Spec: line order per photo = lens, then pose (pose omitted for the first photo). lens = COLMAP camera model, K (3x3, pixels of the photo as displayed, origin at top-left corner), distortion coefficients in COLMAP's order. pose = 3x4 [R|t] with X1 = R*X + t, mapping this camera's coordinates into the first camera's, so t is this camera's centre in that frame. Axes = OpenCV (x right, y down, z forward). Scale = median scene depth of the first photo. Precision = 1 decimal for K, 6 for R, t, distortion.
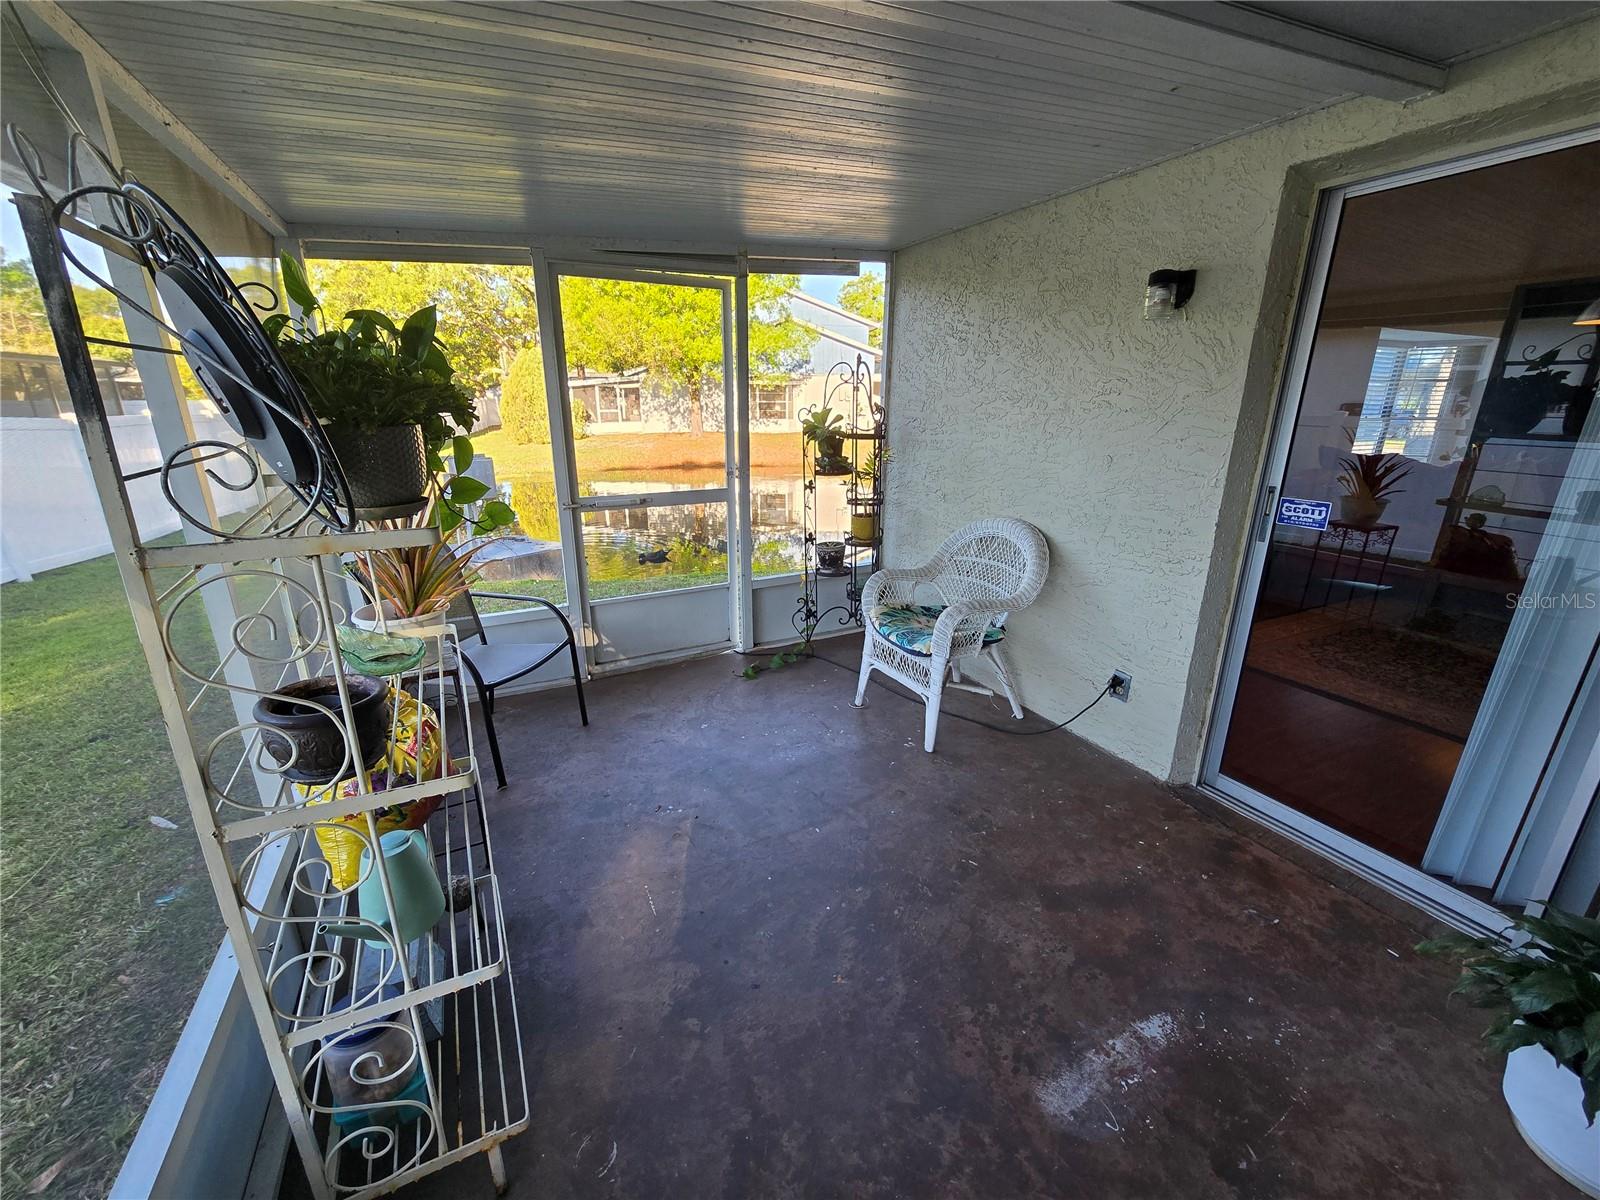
lens RADIAL K [[644.7, 0, 799.2], [0, 644.7, 605.0], [0, 0, 1]] dist [0.000178, 0.000369]
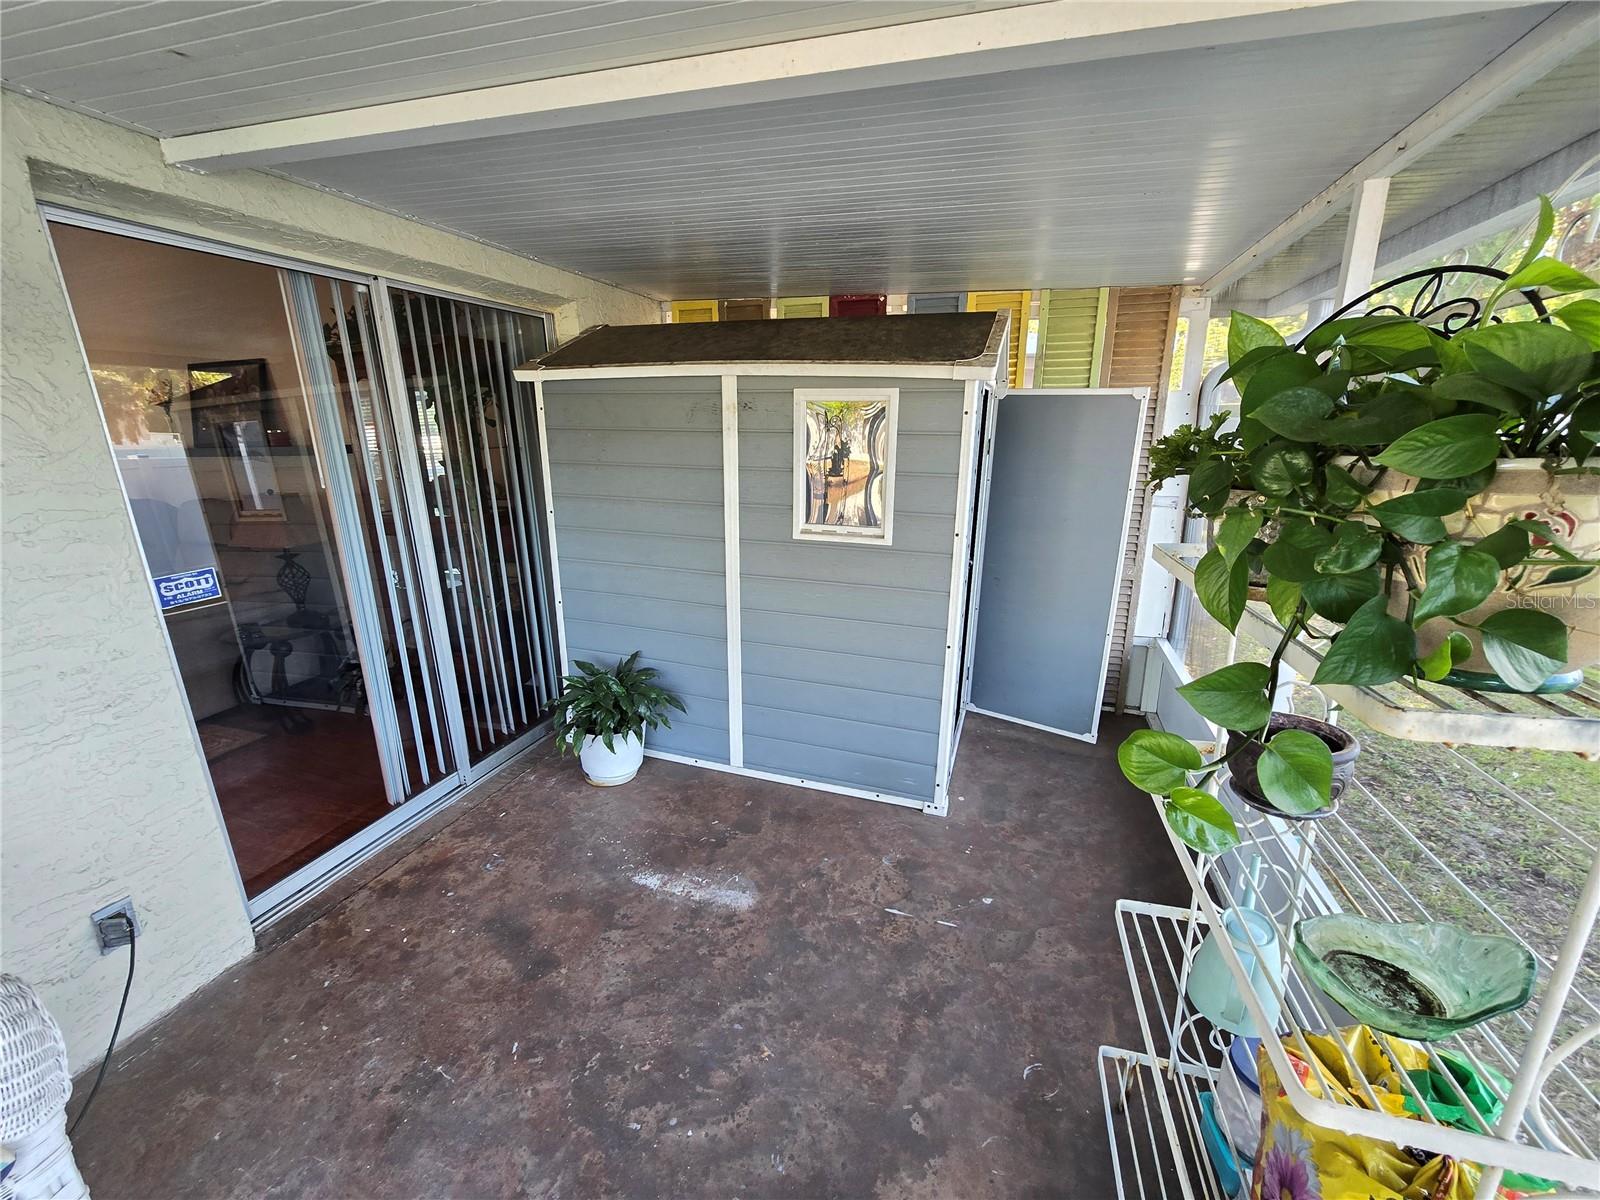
lens RADIAL K [[644.7, 0, 799.1], [0, 644.7, 596.7], [0, 0, 1]] dist [0.000178, 0.000369]
pose [[-0.706083, -0.166014, 0.688394, -0.461566], [0.237387, 0.860387, 0.450979, -0.370122], [-0.667154, 0.481845, -0.568095, 1.067274]]
